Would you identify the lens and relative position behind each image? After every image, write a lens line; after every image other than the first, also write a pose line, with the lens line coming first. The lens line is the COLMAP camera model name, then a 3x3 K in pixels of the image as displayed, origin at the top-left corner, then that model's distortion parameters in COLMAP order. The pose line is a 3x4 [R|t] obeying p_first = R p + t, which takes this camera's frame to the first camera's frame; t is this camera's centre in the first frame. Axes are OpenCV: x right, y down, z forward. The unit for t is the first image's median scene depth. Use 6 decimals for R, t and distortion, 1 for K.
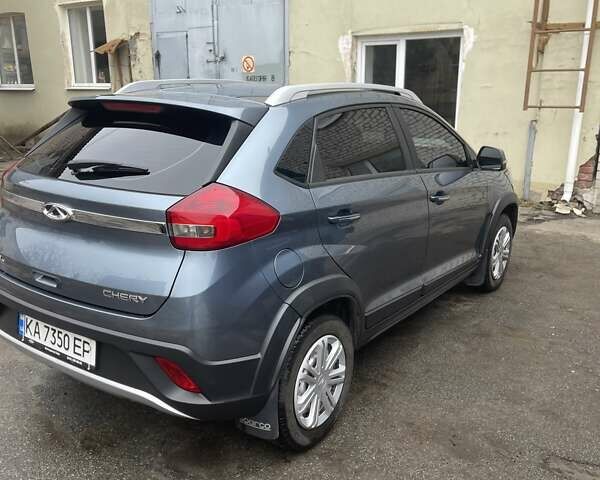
lens RADIAL K [[603.3, 0, 288.0], [0, 603.3, 240.5], [0, 0, 1]] dist [0.015946, 0.006606]
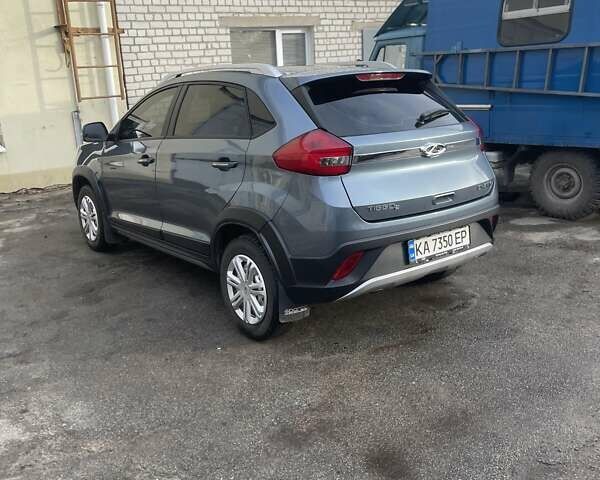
lens RADIAL K [[602.7, 0, 289.1], [0, 602.7, 232.5], [0, 0, 1]] dist [0.009034, 0.010422]
pose [[0.306540, -0.261928, 0.915110, -0.594876], [0.287986, 0.941857, 0.173115, -0.067380], [-0.907247, 0.210472, 0.364149, 0.279833]]
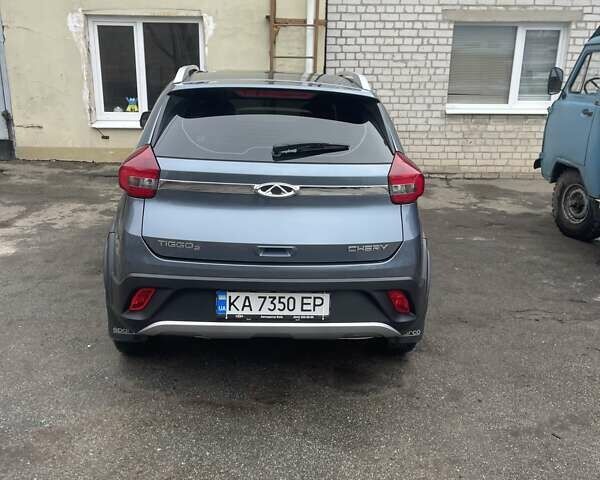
lens RADIAL K [[603.3, 0, 288.0], [0, 603.3, 240.5], [0, 0, 1]] dist [0.015946, 0.006606]
pose [[0.783699, -0.160314, 0.600097, -0.348879], [0.139382, 0.986870, 0.081613, -0.014376], [-0.605301, 0.019683, 0.795753, 0.034711]]
